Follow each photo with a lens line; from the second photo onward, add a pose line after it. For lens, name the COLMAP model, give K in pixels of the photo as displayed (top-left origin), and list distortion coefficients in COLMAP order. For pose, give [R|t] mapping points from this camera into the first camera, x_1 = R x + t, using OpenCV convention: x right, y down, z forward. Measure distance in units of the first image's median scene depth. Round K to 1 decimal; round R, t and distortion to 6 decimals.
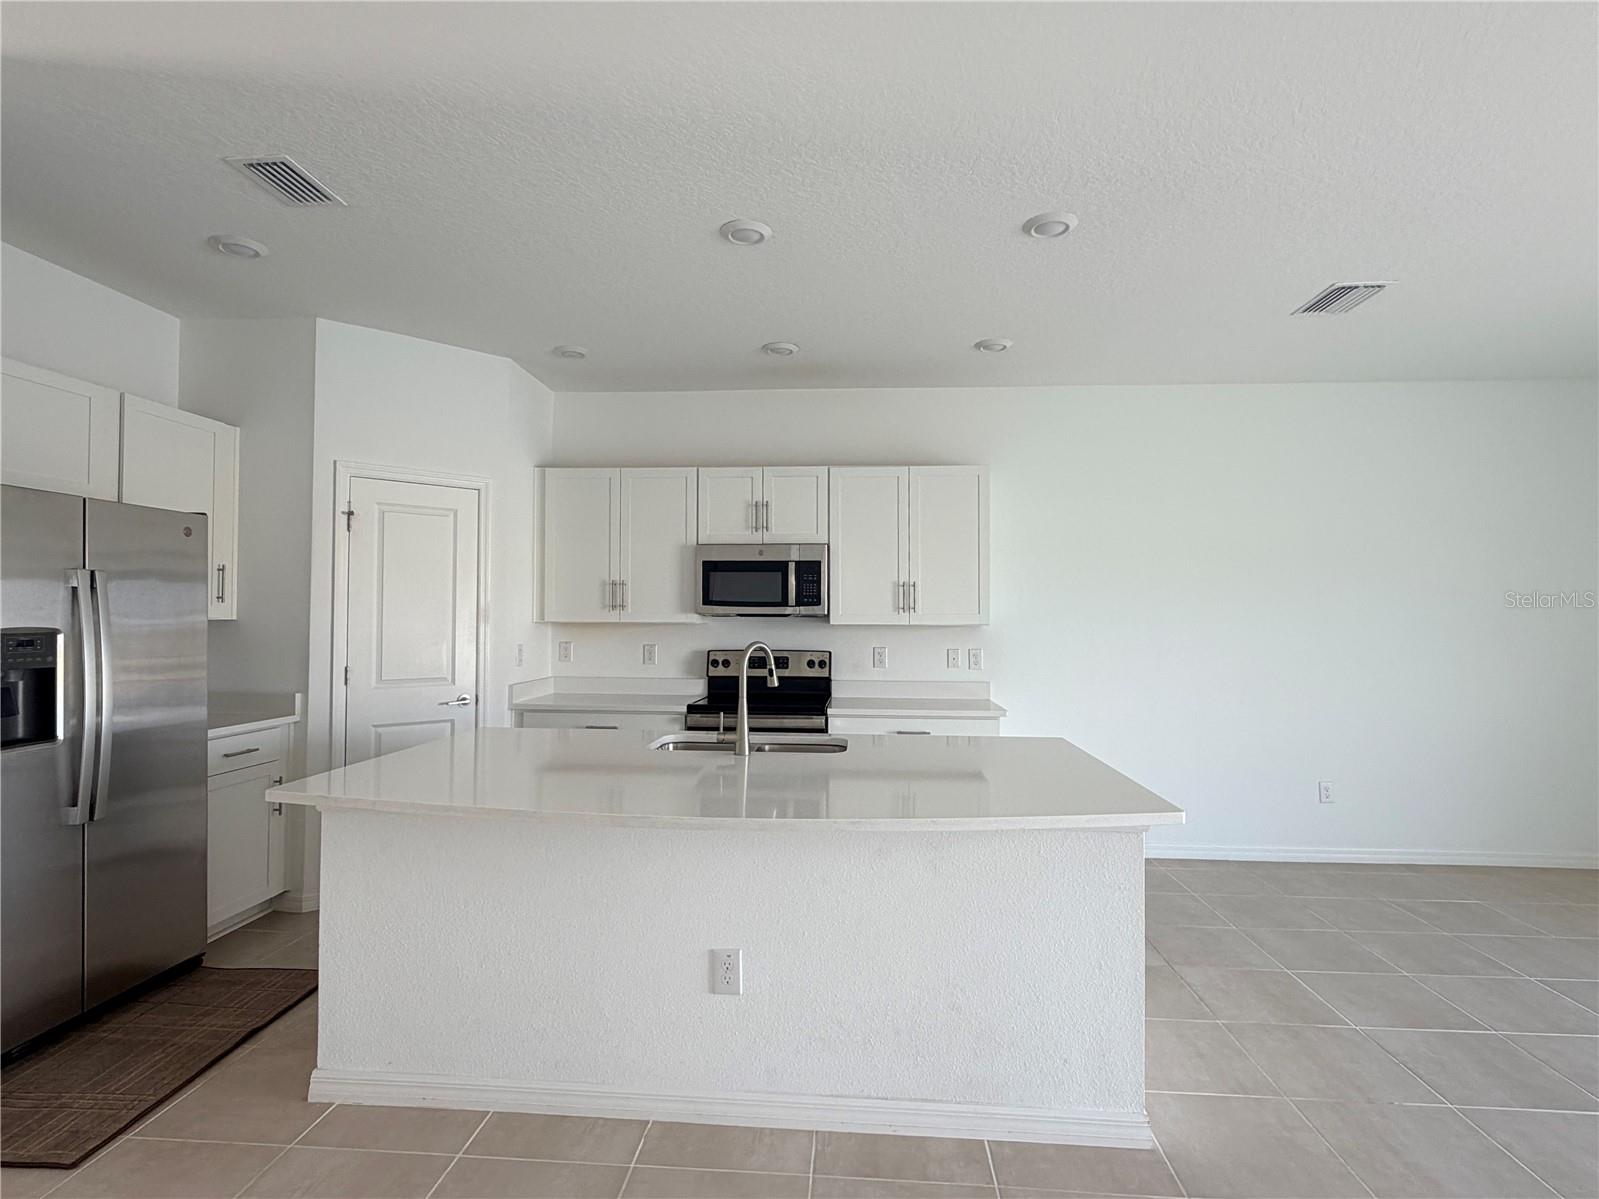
lens RADIAL K [[820.4, 0, 804.2], [0, 820.4, 602.4], [0, 0, 1]] dist [0.005359, -0.000328]
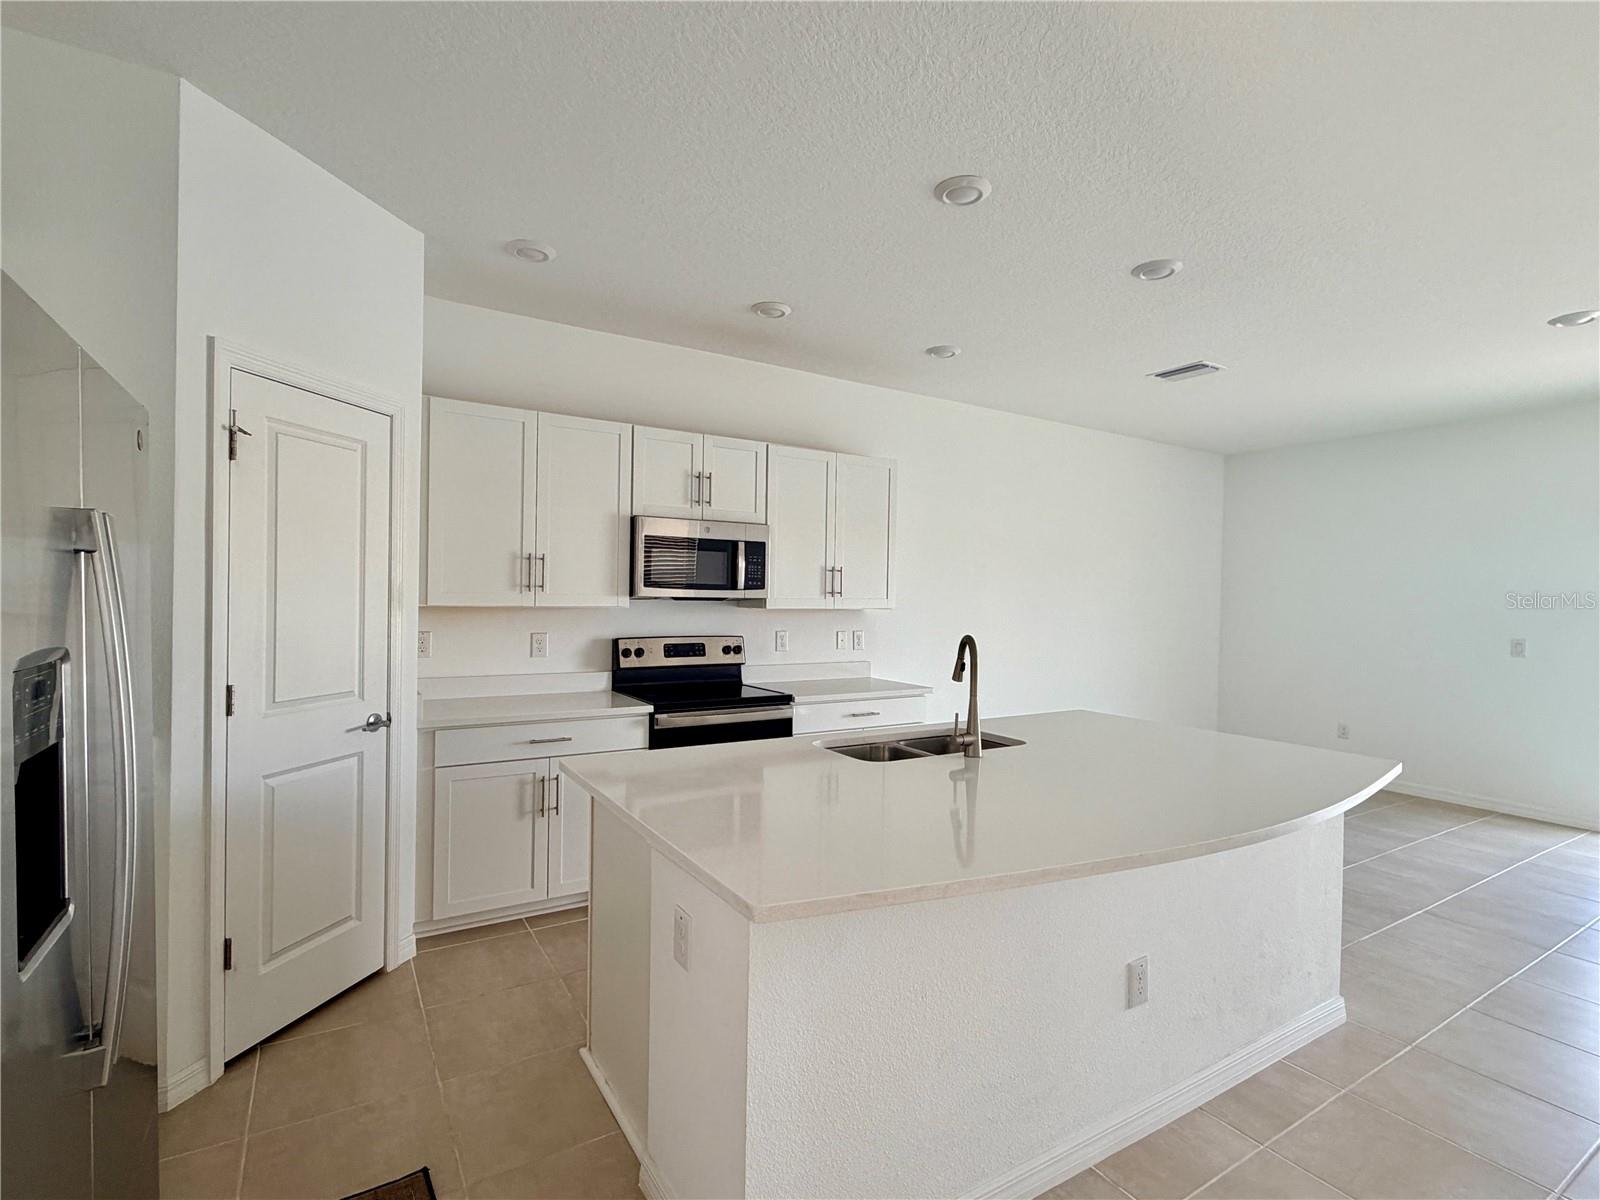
lens RADIAL K [[768.0, 0, 801.4], [0, 768.0, 599.9], [0, 0, 1]] dist [0.002771, -0.000041]
pose [[0.809544, 0.004140, 0.587045, -0.466479], [-0.023198, 0.999420, 0.024941, -0.006839], [-0.586601, -0.033809, 0.809170, 0.253446]]
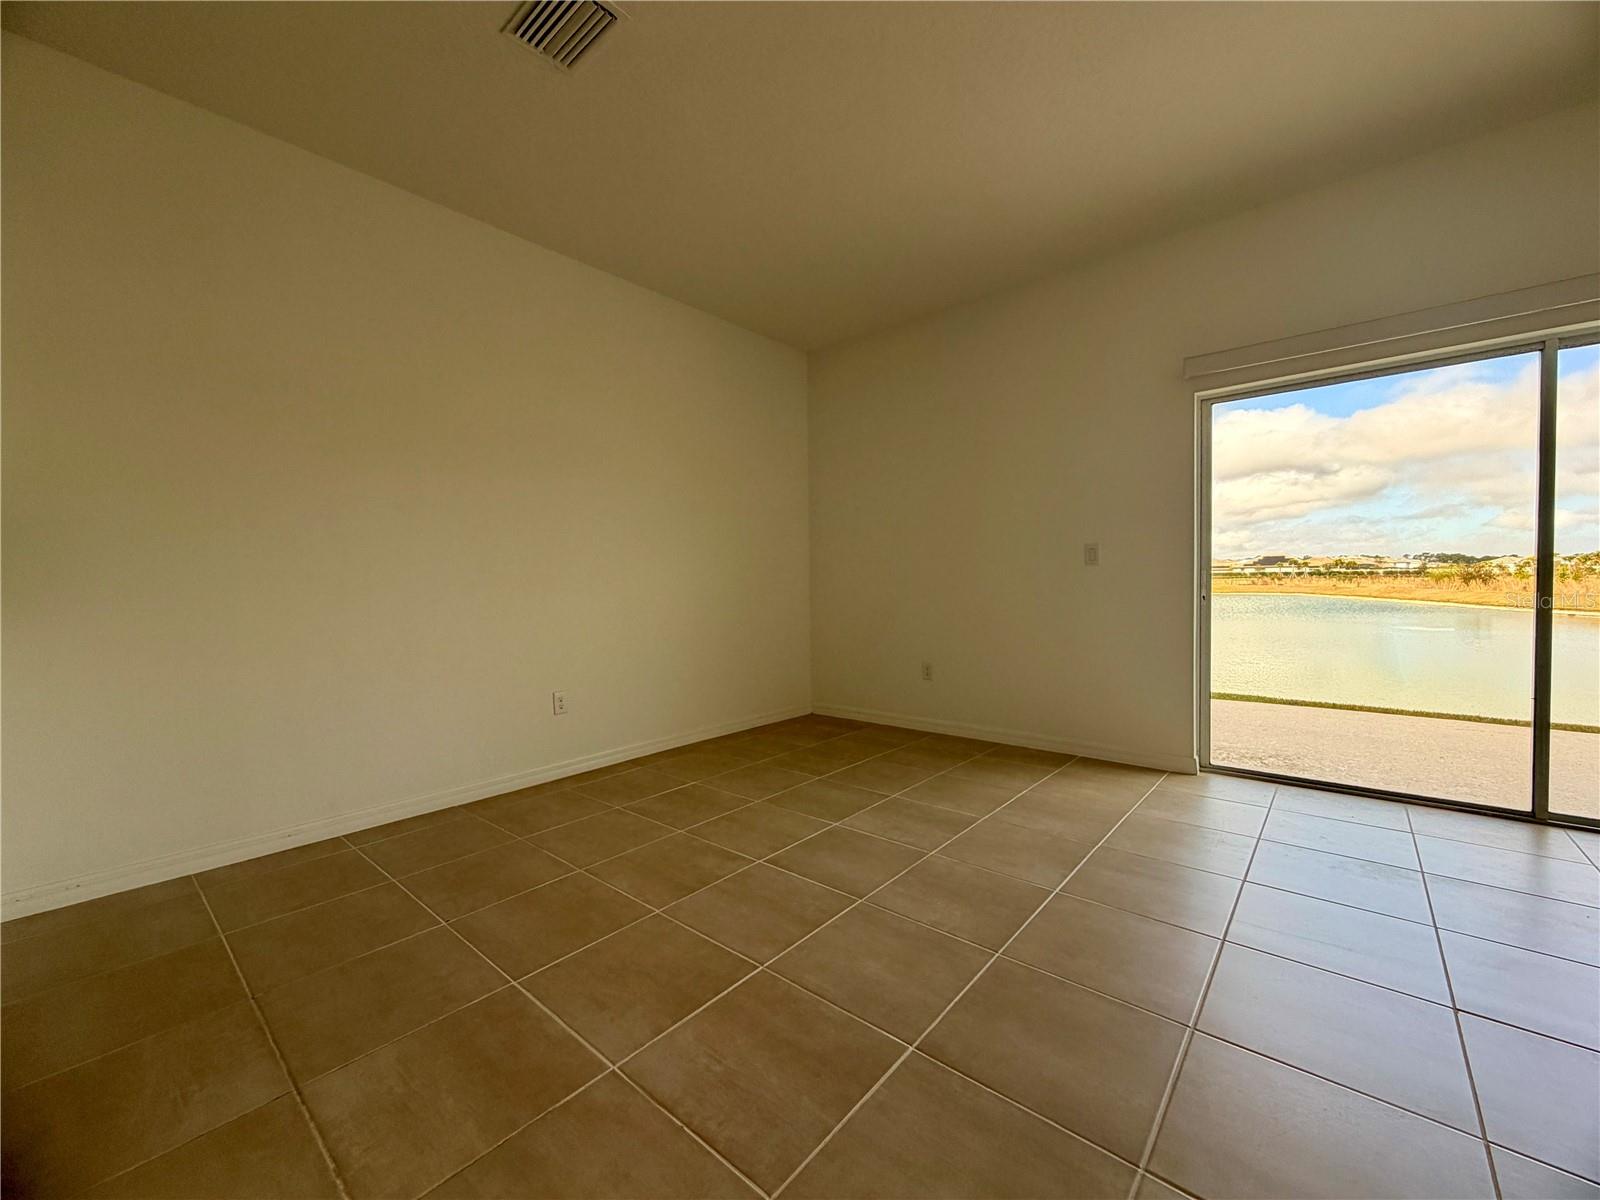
lens RADIAL K [[638.1, 0, 797.0], [0, 638.1, 601.3], [0, 0, 1]] dist [0.003420, -0.001110]
pose [[0.599692, -0.039379, 0.799261, 0.233645], [0.004313, 0.998933, 0.045980, 0.088409], [-0.800219, -0.024127, 0.599222, 0.372997]]
